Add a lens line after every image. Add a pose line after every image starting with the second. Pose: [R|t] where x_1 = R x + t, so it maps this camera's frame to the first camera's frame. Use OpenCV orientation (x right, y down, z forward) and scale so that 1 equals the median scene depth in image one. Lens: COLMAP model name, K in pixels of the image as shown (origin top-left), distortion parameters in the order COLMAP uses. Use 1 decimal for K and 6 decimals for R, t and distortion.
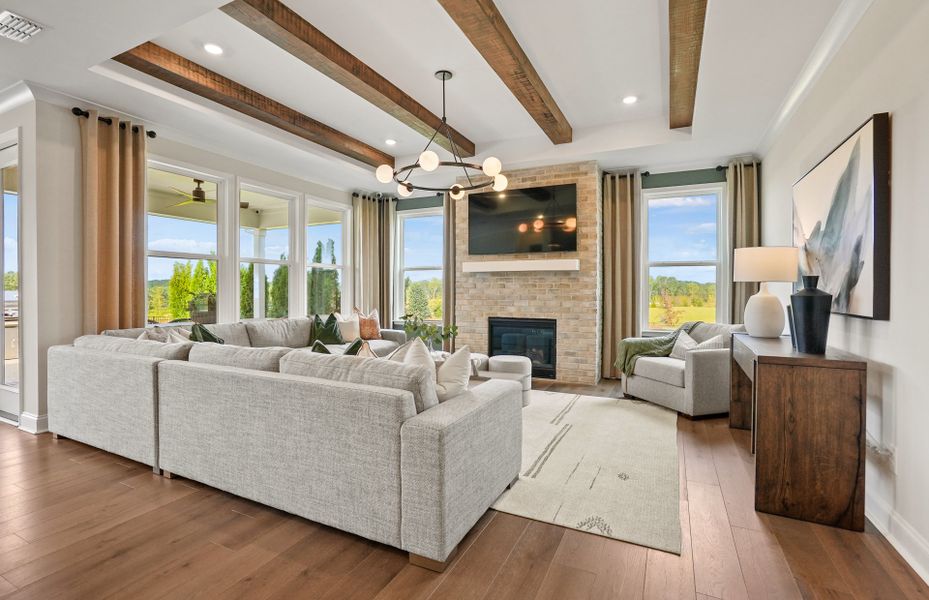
lens RADIAL K [[434.3, 0, 471.2], [0, 434.3, 292.3], [0, 0, 1]] dist [-0.021202, 0.010585]
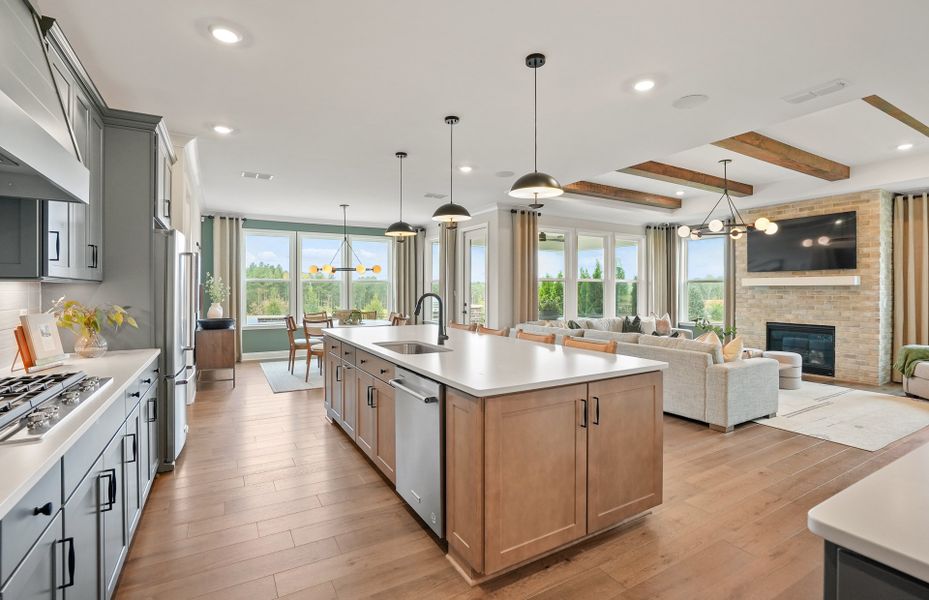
lens RADIAL K [[434.3, 0, 465.8], [0, 434.3, 292.3], [0, 0, 1]] dist [-0.021202, 0.010585]
pose [[0.826122, 0.001040, -0.563490, 0.025543], [-0.000275, 0.999999, 0.001443, -0.031917], [0.563491, -0.001037, 0.826121, -0.539589]]
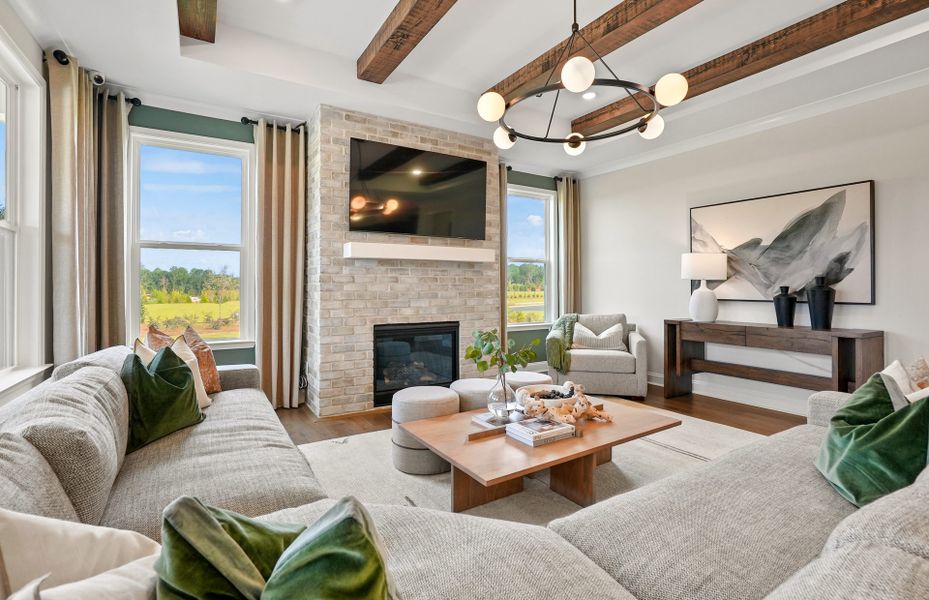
lens RADIAL K [[434.3, 0, 473.2], [0, 434.3, 276.8], [0, 0, 1]] dist [-0.021202, 0.010585]
pose [[0.535894, 0.014038, 0.844169, -0.488938], [0.002406, 0.999832, -0.018154, -0.006348], [-0.844282, 0.011760, 0.535770, 0.547896]]
